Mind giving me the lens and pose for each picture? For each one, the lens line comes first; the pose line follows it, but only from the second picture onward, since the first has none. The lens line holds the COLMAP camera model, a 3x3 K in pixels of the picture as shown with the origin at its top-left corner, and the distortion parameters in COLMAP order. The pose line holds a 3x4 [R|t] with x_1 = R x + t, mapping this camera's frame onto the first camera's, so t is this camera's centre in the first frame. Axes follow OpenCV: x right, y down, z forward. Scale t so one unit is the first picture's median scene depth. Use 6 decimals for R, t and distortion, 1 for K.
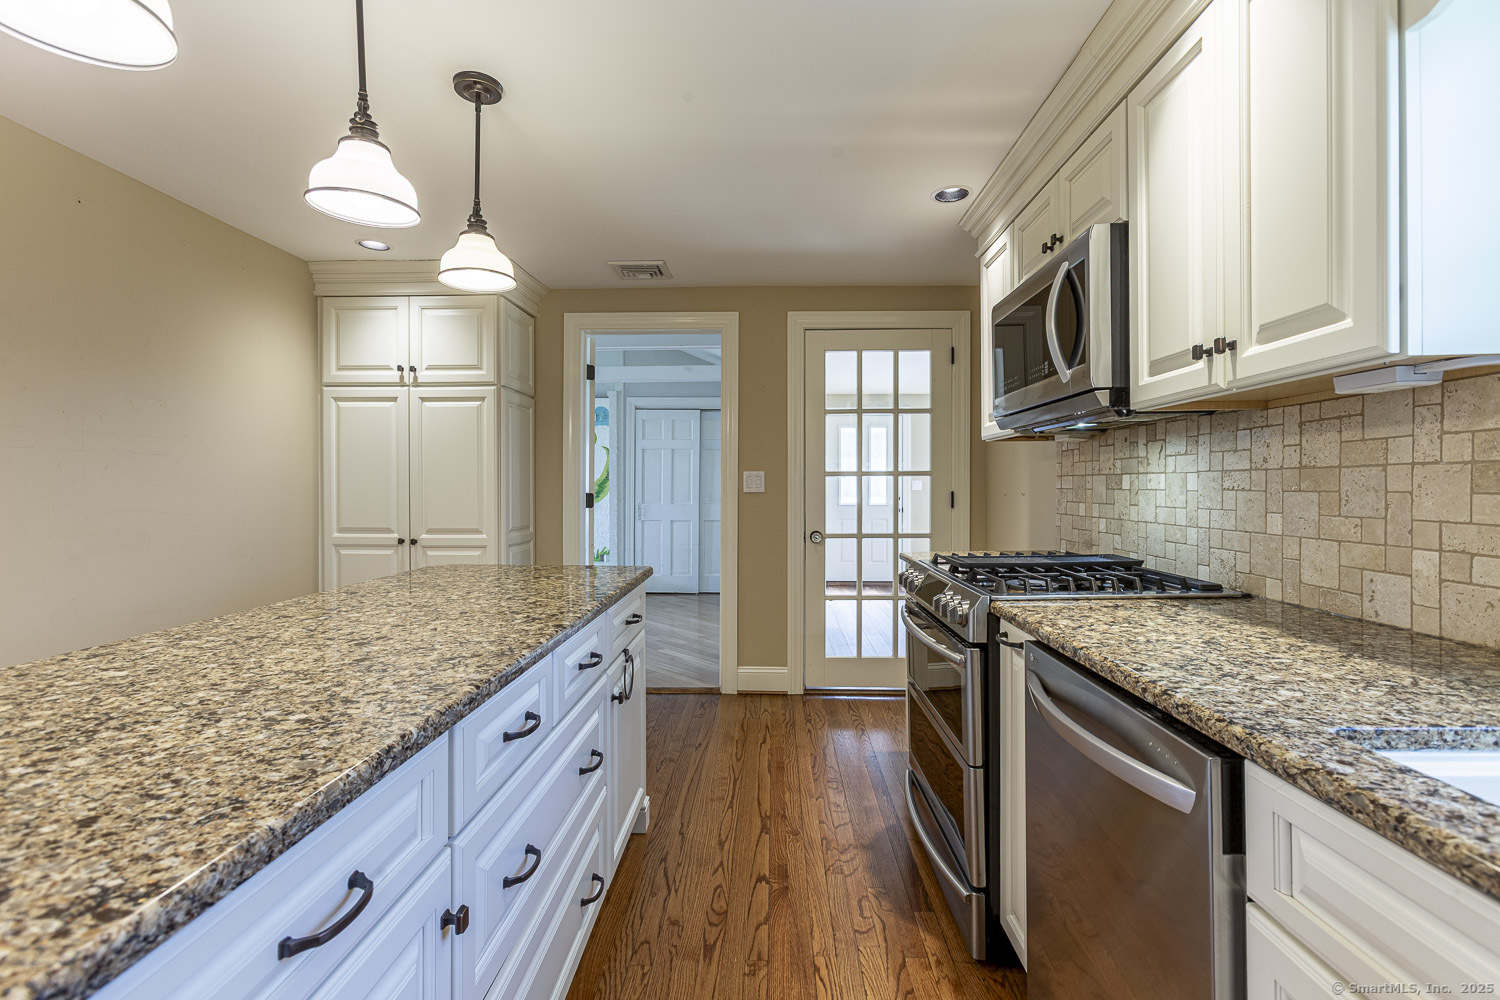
lens RADIAL K [[676.4, 0, 762.2], [0, 676.4, 489.4], [0, 0, 1]] dist [-0.005855, 0.006767]
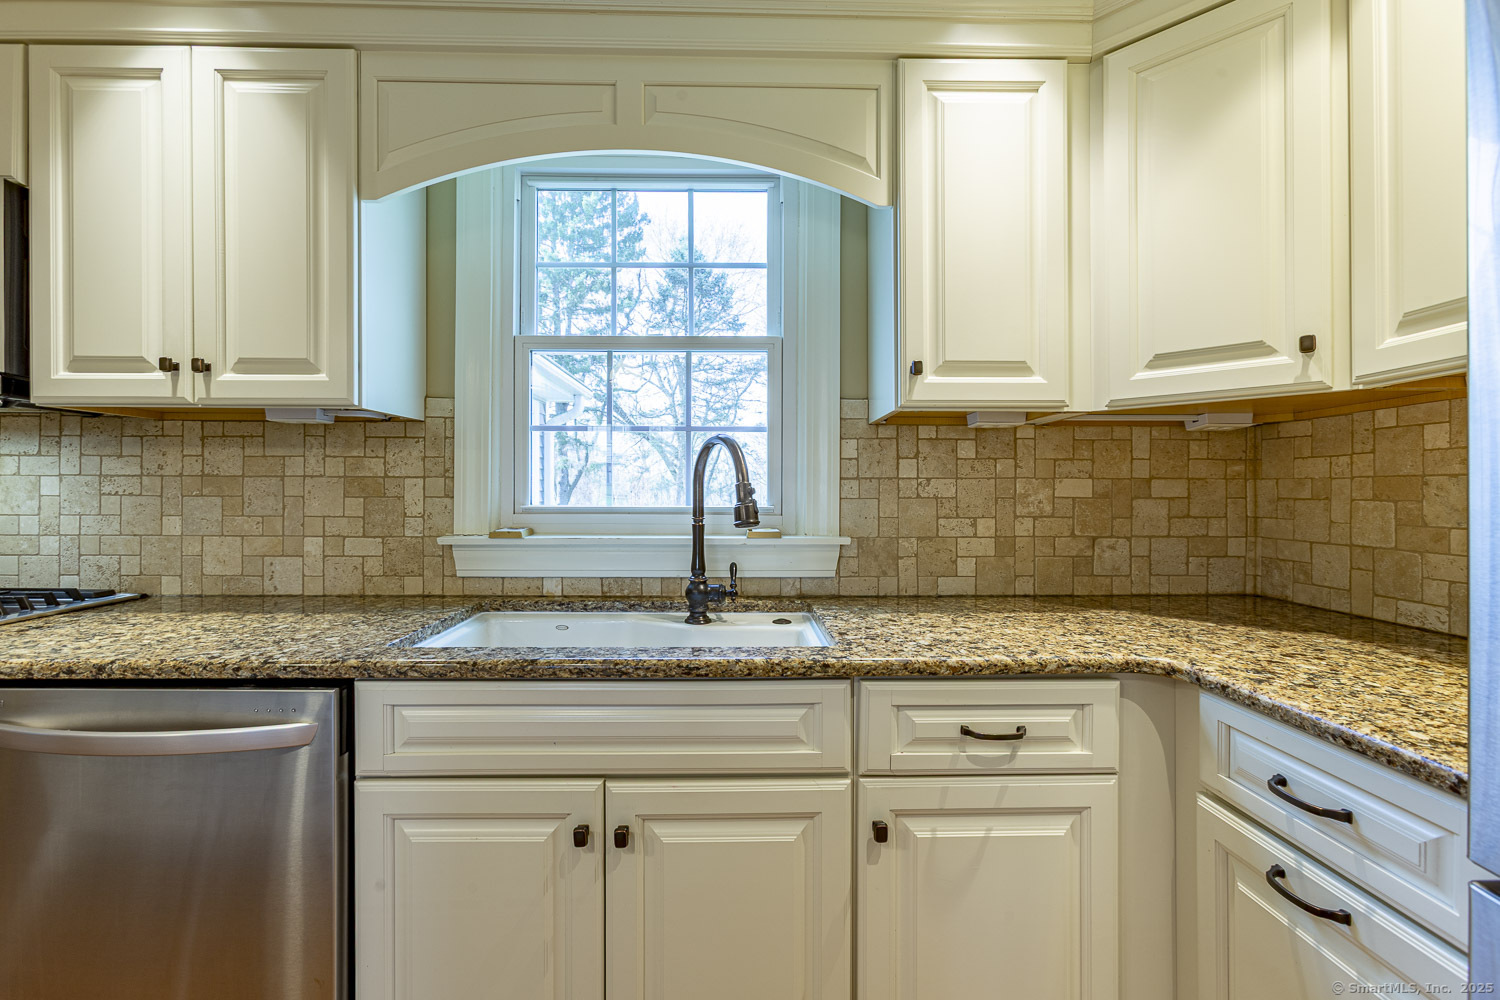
lens RADIAL K [[676.4, 0, 731.0], [0, 676.4, 495.7], [0, 0, 1]] dist [-0.005855, 0.006767]
pose [[-0.023117, -0.000336, 0.999733, -0.353473], [-0.000856, 1.000000, 0.000316, 0.000973], [-0.999732, -0.000848, -0.023117, 0.110278]]
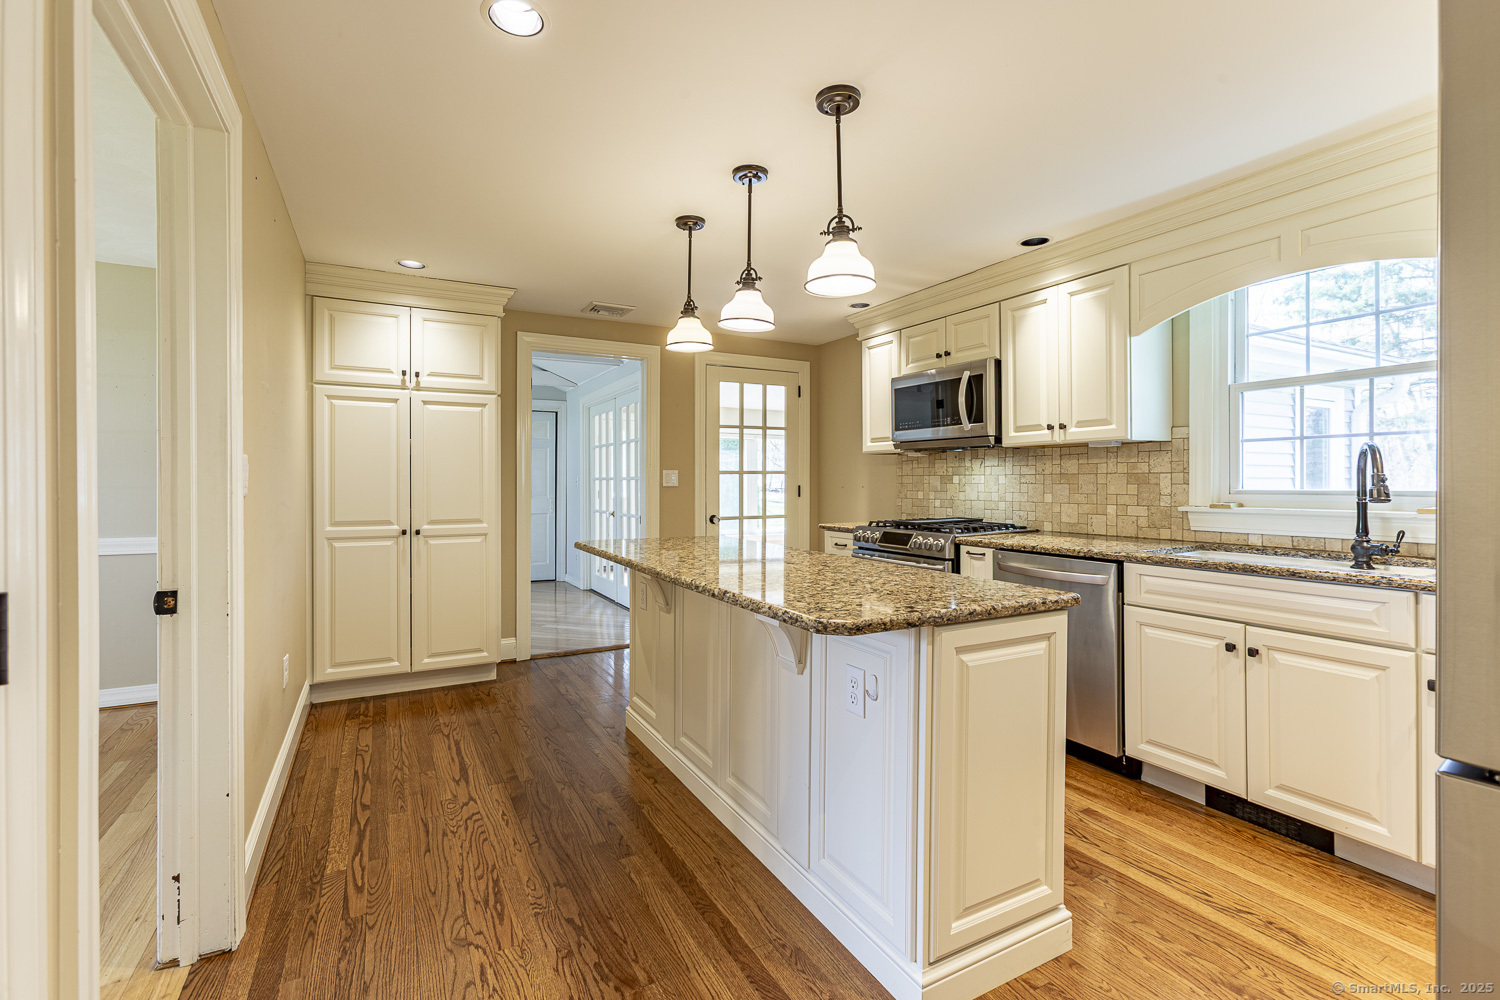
lens RADIAL K [[676.4, 0, 761.5], [0, 676.4, 478.5], [0, 0, 1]] dist [-0.005855, 0.006767]
pose [[0.857603, 0.003188, 0.514303, -1.225020], [0.002083, 0.999951, -0.009672, 0.004700], [-0.514309, 0.009366, 0.857554, -0.459017]]
